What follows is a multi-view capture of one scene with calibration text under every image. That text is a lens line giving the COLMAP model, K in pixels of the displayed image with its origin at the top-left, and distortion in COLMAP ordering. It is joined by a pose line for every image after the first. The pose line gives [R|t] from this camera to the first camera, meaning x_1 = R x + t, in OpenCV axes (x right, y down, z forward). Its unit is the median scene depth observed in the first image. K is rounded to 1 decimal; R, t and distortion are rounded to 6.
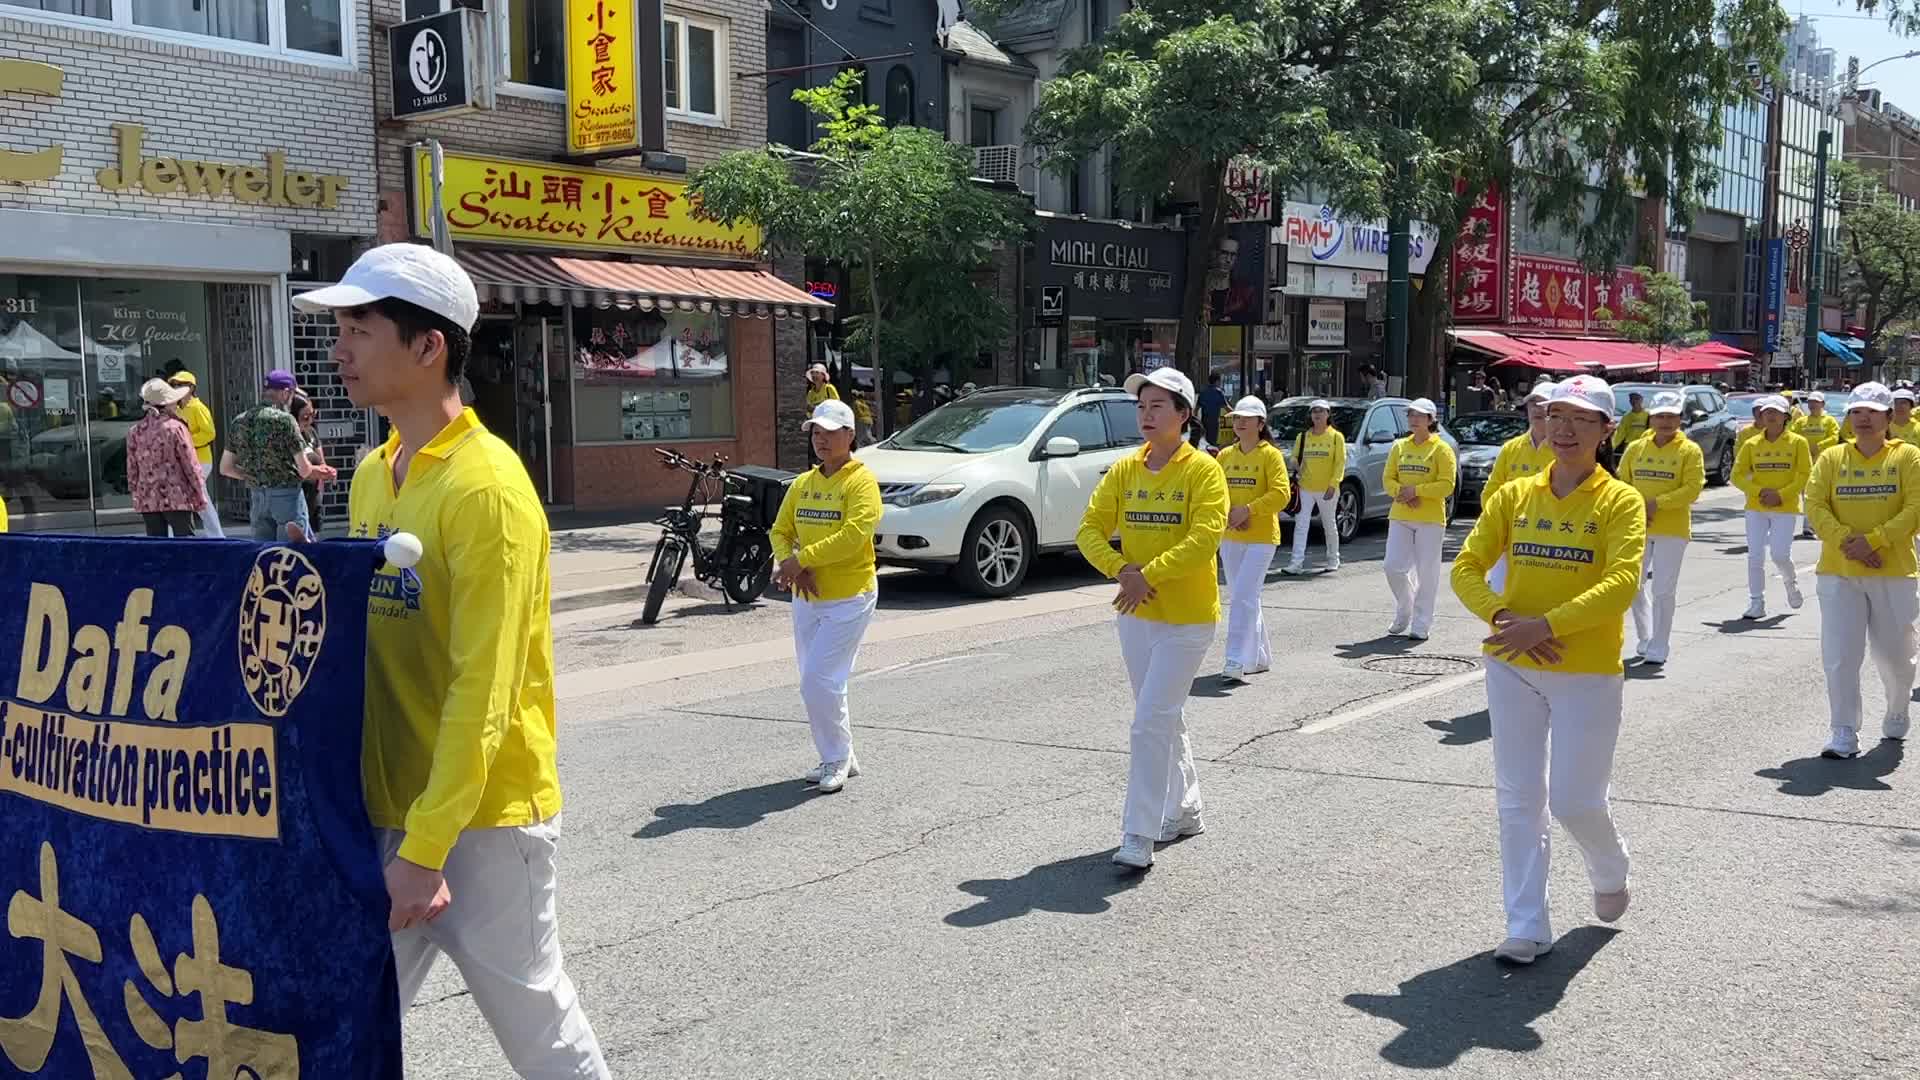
lens RADIAL K [[1599.8, 0, 959.5], [0, 1599.8, 562.0], [0, 0, 1]] dist [0.035448, -0.083563]
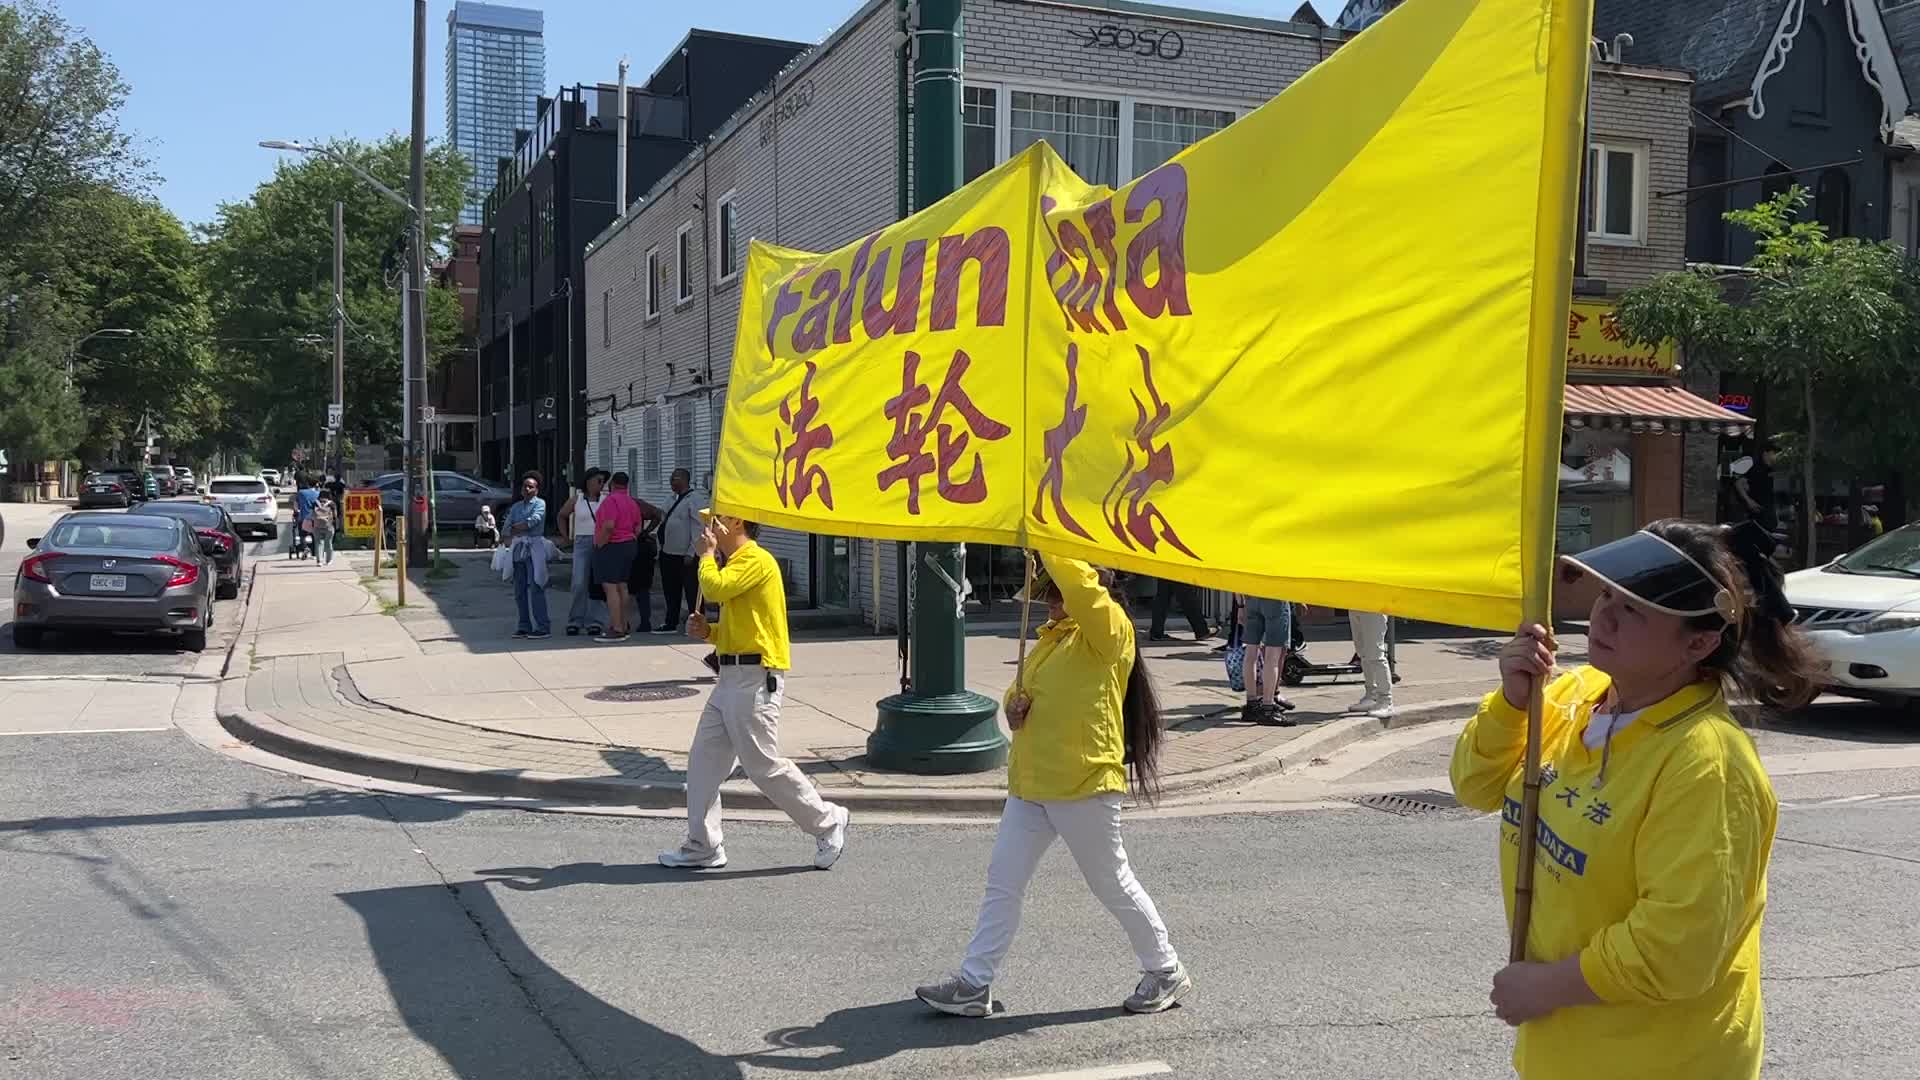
lens RADIAL K [[1618.8, 0, 960.0], [0, 1618.8, 540.0], [0, 0, 1]] dist [0.009507, -0.001827]
pose [[0.877001, 0.027898, -0.479678, -0.031367], [-0.065285, 0.995974, -0.061437, 0.003485], [0.476033, 0.085197, 0.875291, -0.090585]]
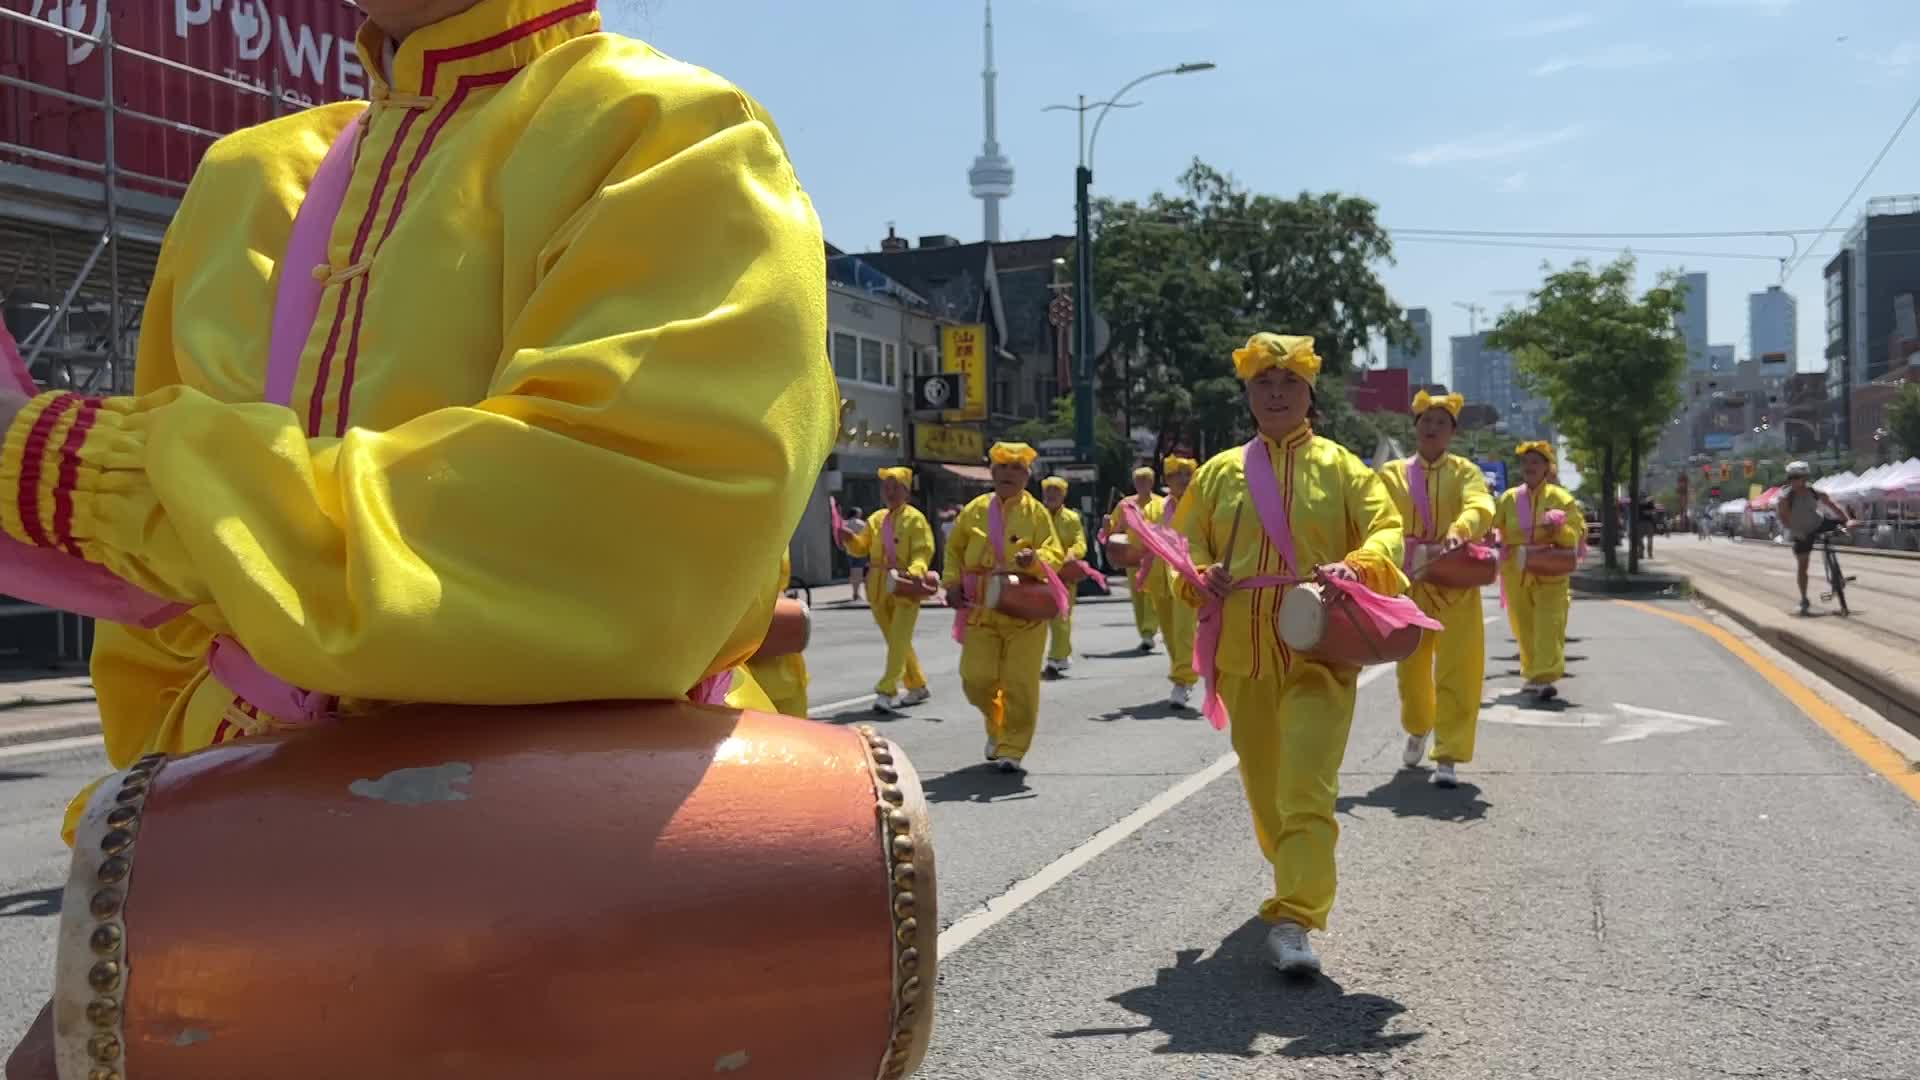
lens RADIAL K [[1599.8, 0, 959.5], [0, 1599.8, 562.0], [0, 0, 1]] dist [0.035448, -0.083563]
pose [[0.945229, -0.016887, 0.325971, -1.017869], [0.046365, 0.995481, -0.082875, 0.147651], [-0.323098, 0.093449, 0.941740, -1.215003]]
